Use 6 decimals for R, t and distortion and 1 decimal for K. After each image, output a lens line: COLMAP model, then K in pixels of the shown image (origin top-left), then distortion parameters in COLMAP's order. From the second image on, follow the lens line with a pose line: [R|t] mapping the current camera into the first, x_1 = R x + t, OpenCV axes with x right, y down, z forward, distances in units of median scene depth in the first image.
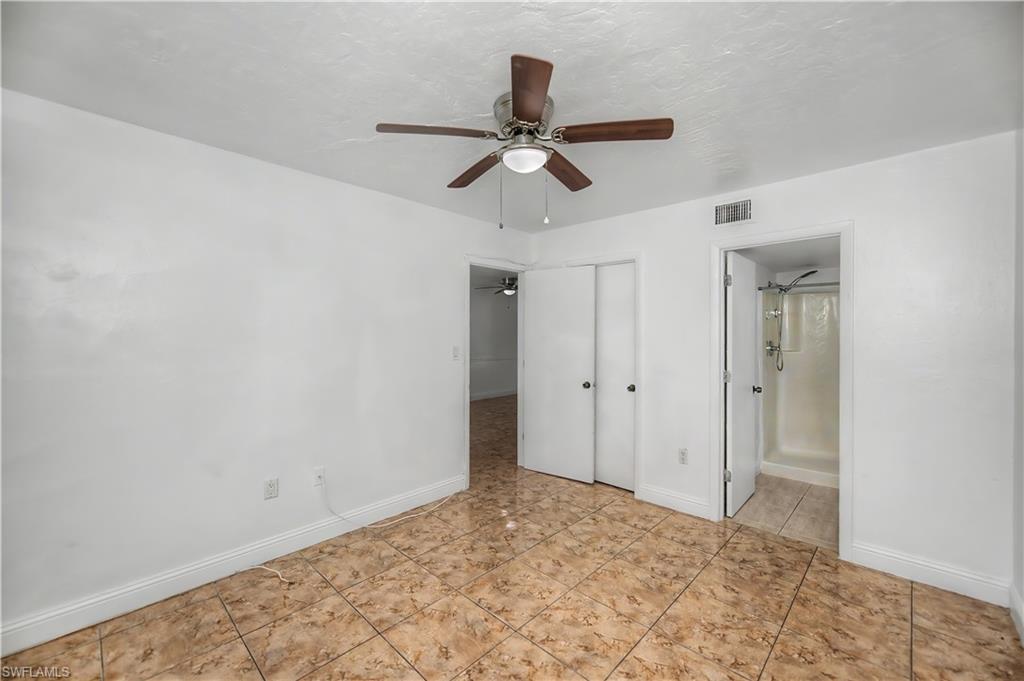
lens RADIAL K [[413.8, 0, 515.2], [0, 413.8, 338.0], [0, 0, 1]] dist [0.001203, -0.000639]
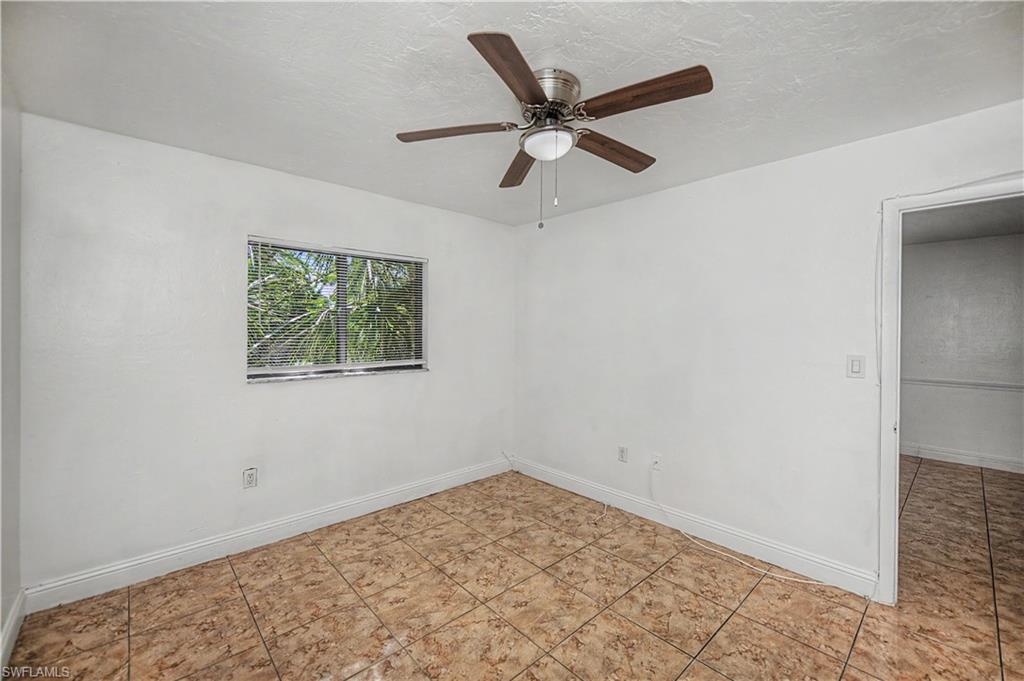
lens RADIAL K [[413.8, 0, 512.2], [0, 413.8, 332.7], [0, 0, 1]] dist [0.001203, -0.000639]
pose [[-0.067101, 0.004509, -0.997736, 0.693741], [-0.014885, 0.999874, 0.005519, -0.013012], [0.997635, 0.015221, -0.067025, 0.722368]]
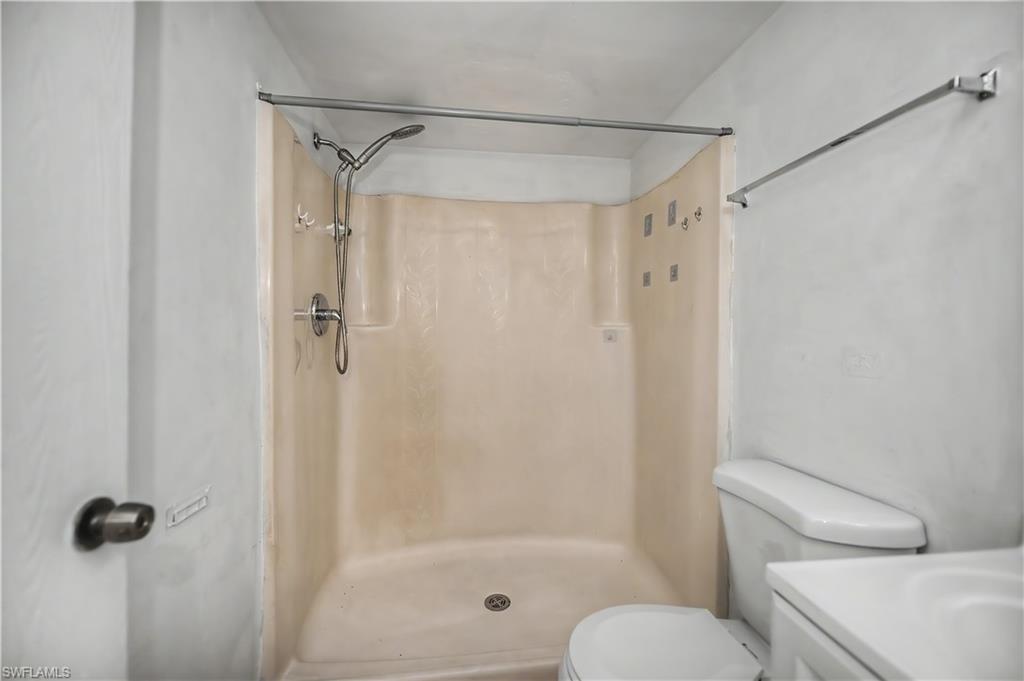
lens RADIAL K [[413.8, 0, 513.3], [0, 413.8, 338.9], [0, 0, 1]] dist [0.001203, -0.000639]
pose [[0.633119, 0.000713, 0.774054, 0.749098], [0.003099, 0.999989, -0.003456, 0.082434], [-0.774049, 0.004587, 0.633110, 1.073927]]
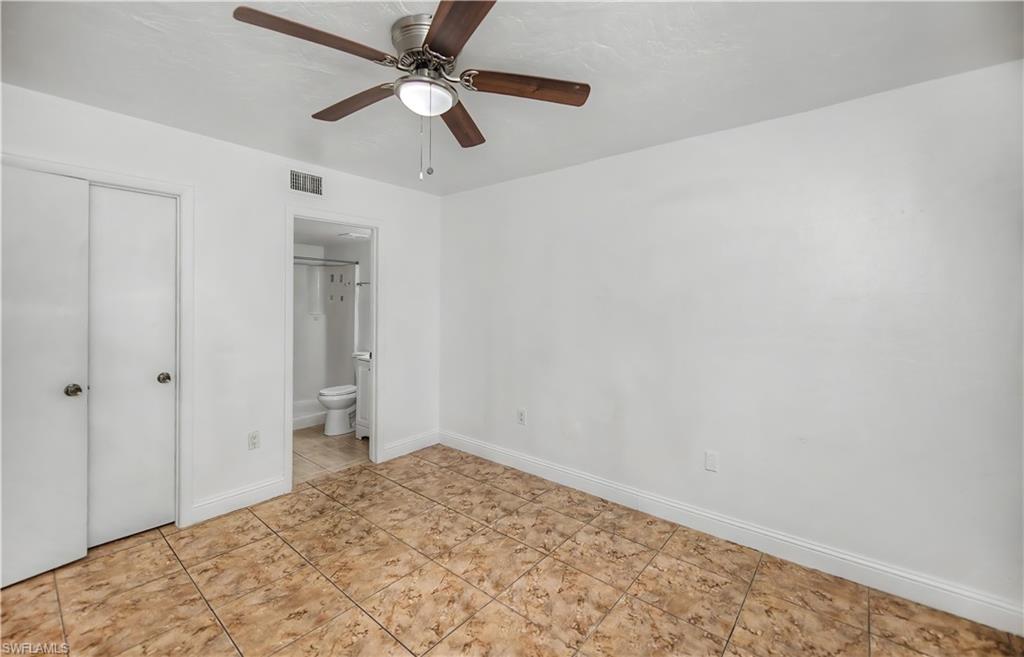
lens RADIAL K [[424.0, 0, 499.2], [0, 424.0, 305.3], [0, 0, 1]] dist [-0.001255, -0.000601]
pose [[-0.054732, -0.011127, 0.998439, -0.632659], [0.000107, 0.999938, 0.011150, -0.011248], [-0.998501, 0.000717, -0.054727, 0.655656]]
